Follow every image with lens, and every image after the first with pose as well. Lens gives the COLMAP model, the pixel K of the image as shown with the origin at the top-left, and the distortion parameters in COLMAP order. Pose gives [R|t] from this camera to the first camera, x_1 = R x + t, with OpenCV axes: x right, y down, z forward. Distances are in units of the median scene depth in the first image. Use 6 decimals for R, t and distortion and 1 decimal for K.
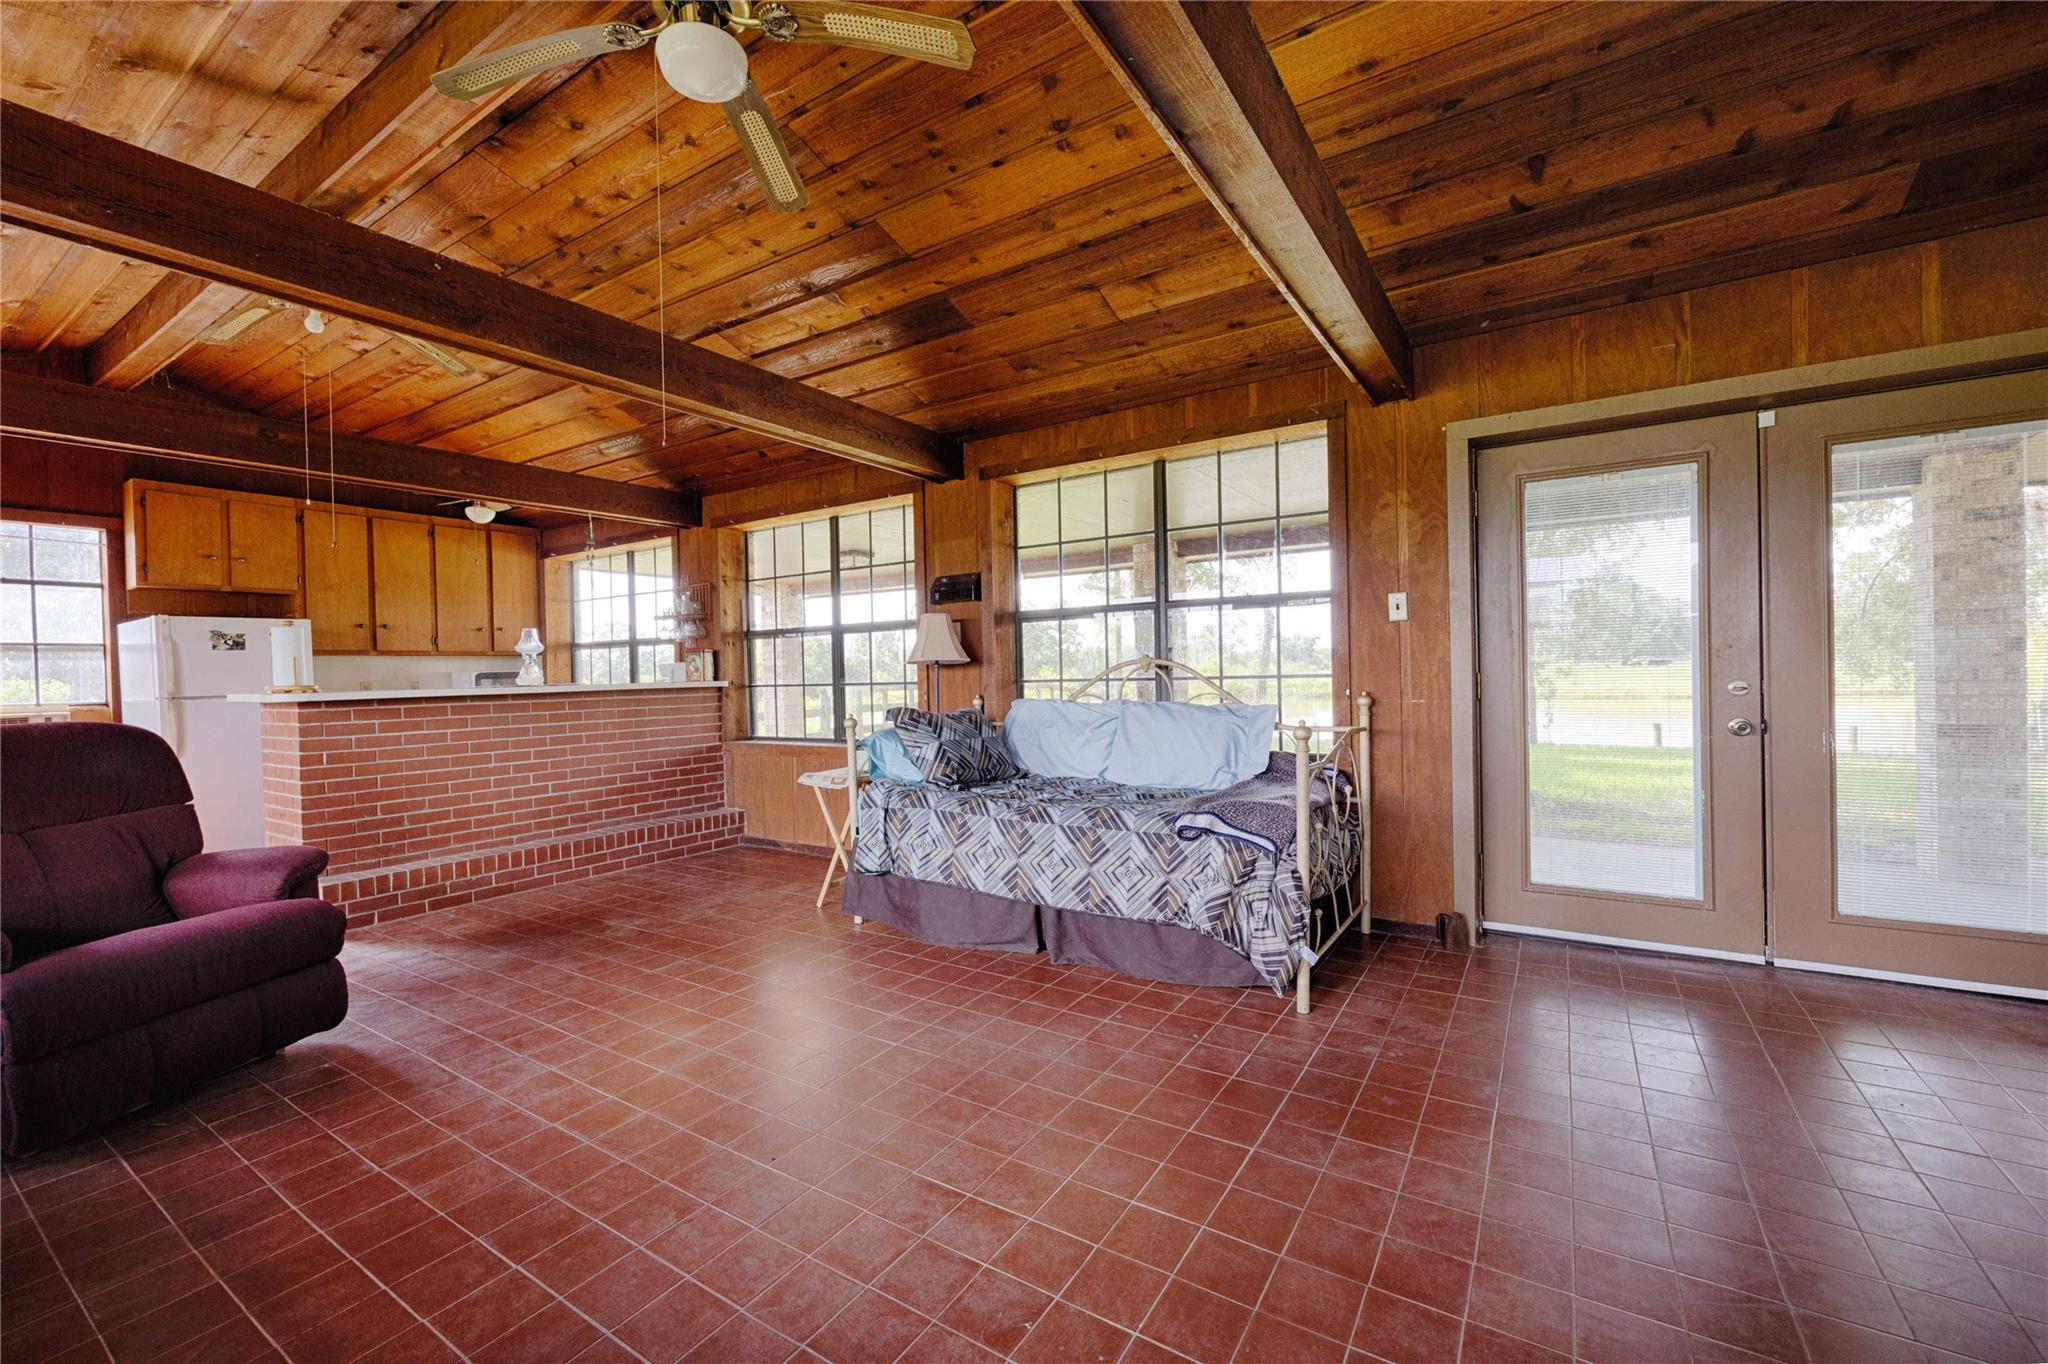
lens RADIAL K [[832.8, 0, 1032.4], [0, 832.8, 683.2], [0, 0, 1]] dist [-0.012012, -0.000004]
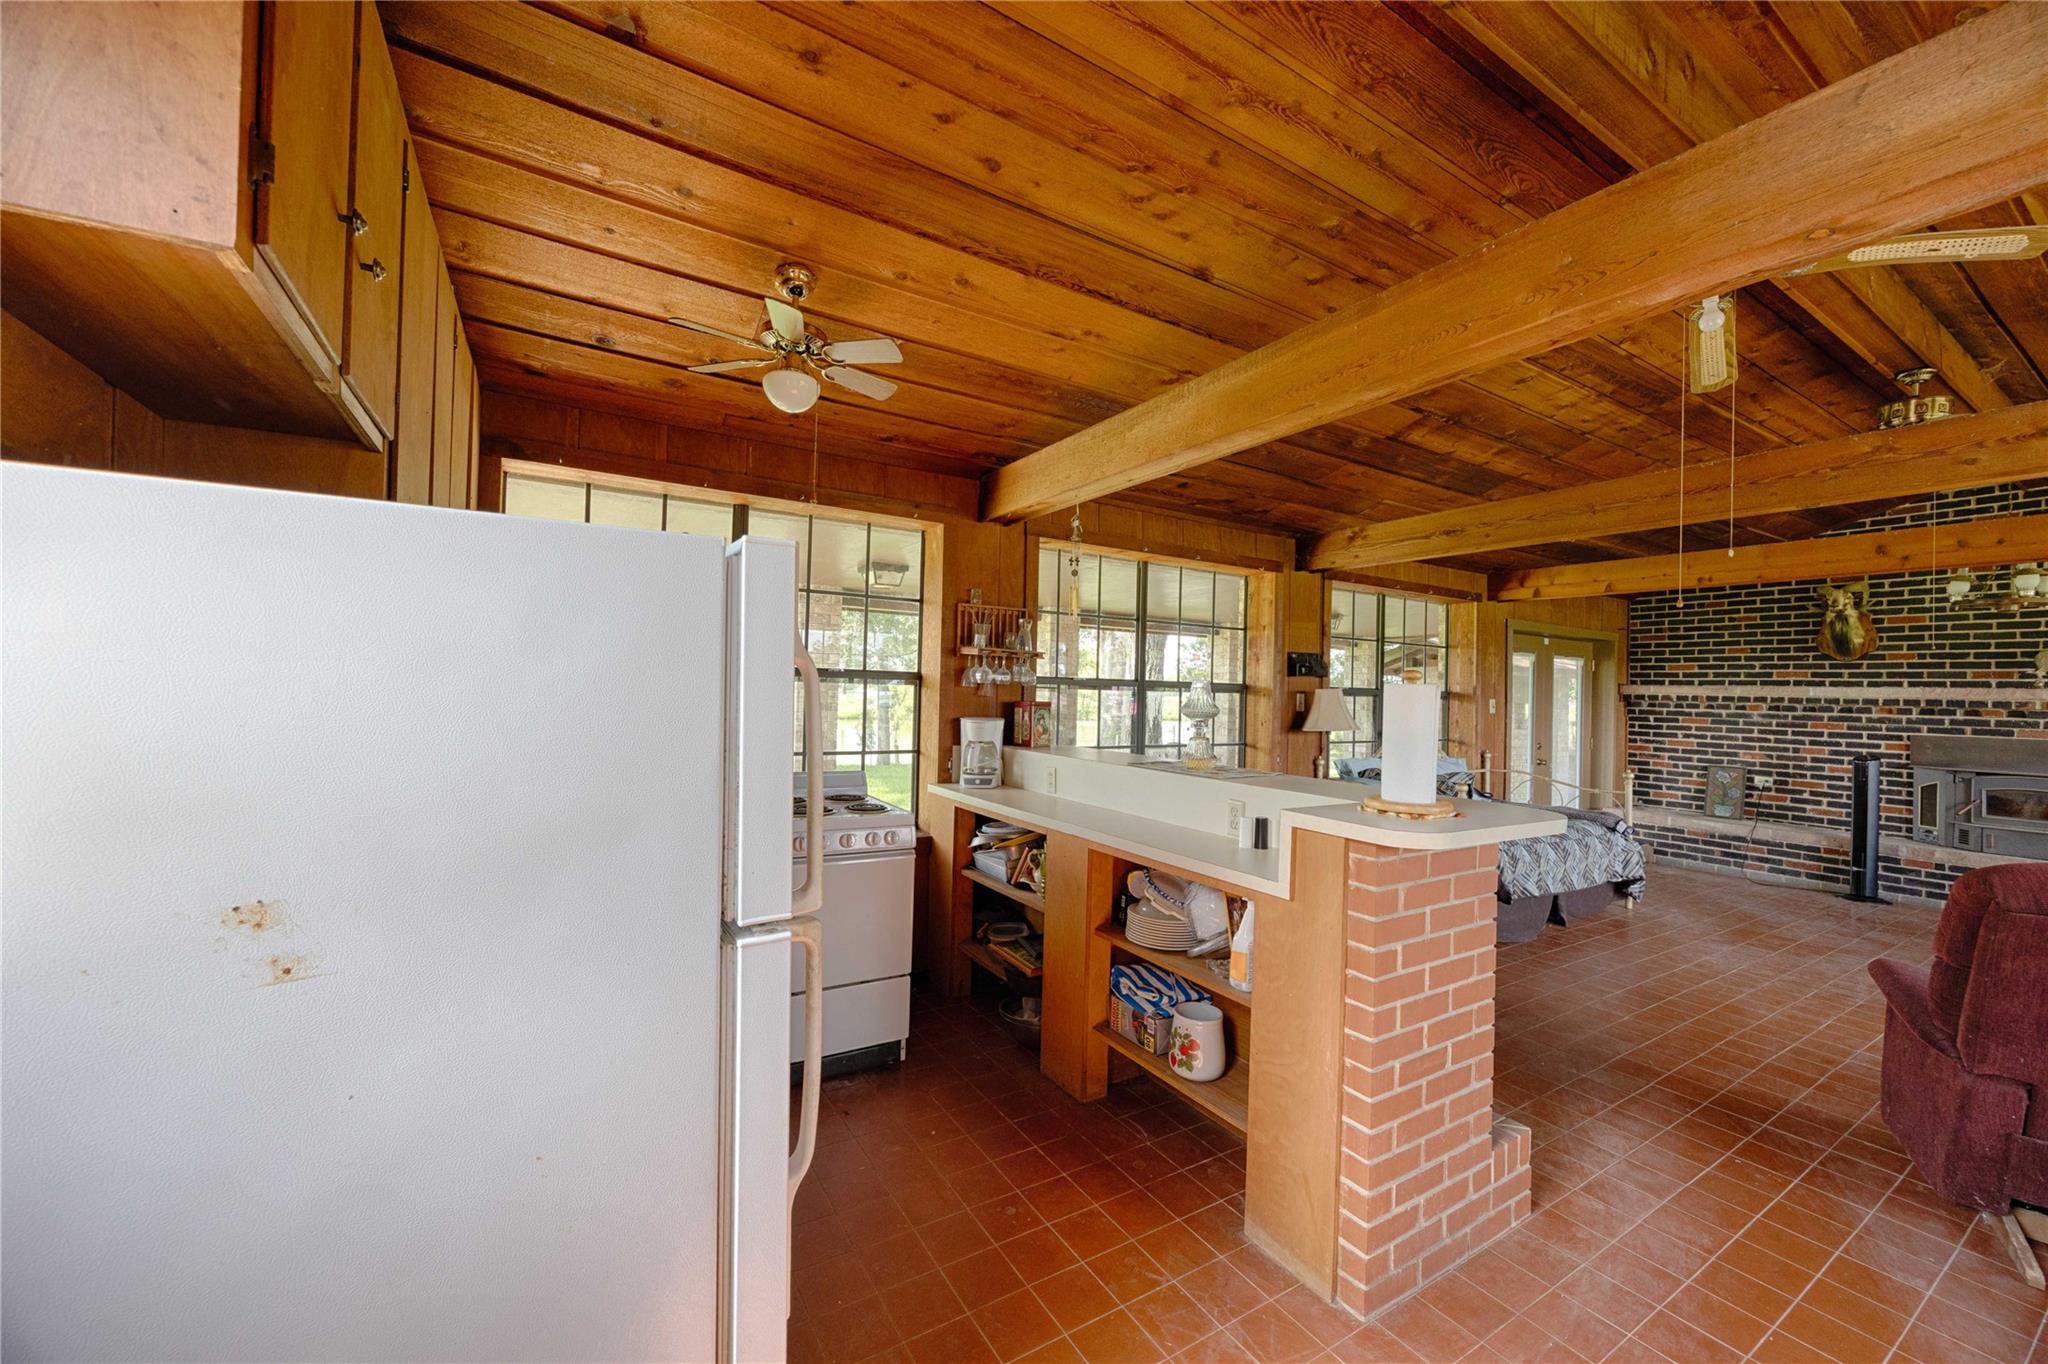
lens RADIAL K [[801.2, 0, 1017.0], [0, 801.2, 680.2], [0, 0, 1]] dist [0.001069, -0.000050]
pose [[0.434430, 0.042942, 0.899682, -1.361958], [-0.022652, 0.999068, -0.036747, -0.044925], [-0.900421, -0.004416, 0.434997, 0.941954]]
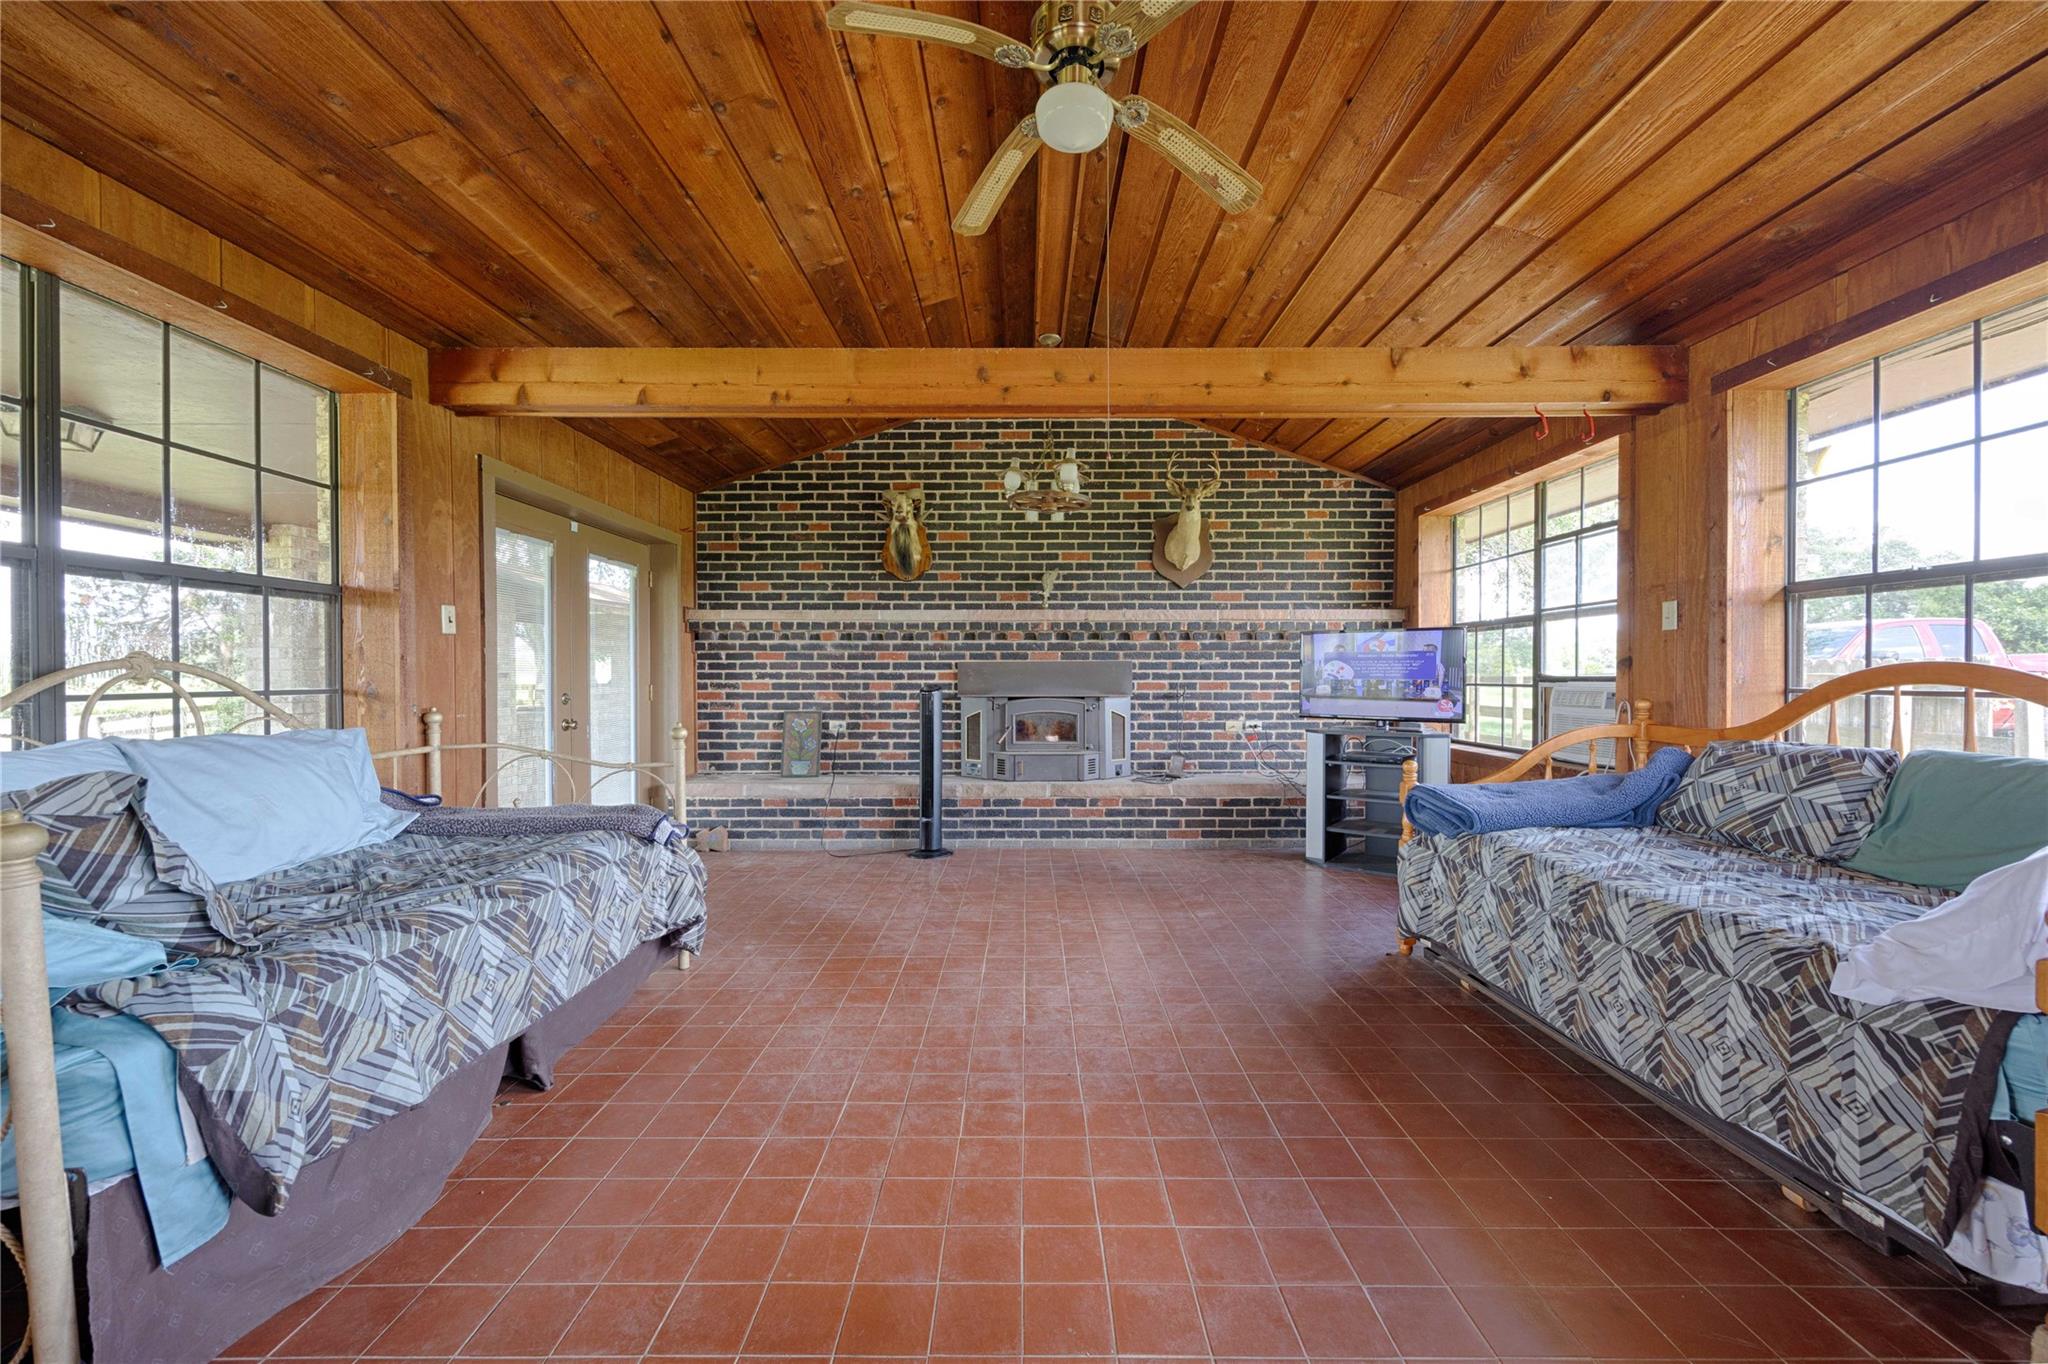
lens RADIAL K [[801.2, 0, 1017.0], [0, 801.2, 680.2], [0, 0, 1]] dist [0.001069, -0.000050]
pose [[-0.525897, 0.017837, 0.850361, -0.568571], [0.025588, 0.999659, -0.005144, 0.001188], [-0.850163, 0.019054, -0.526174, 0.742905]]
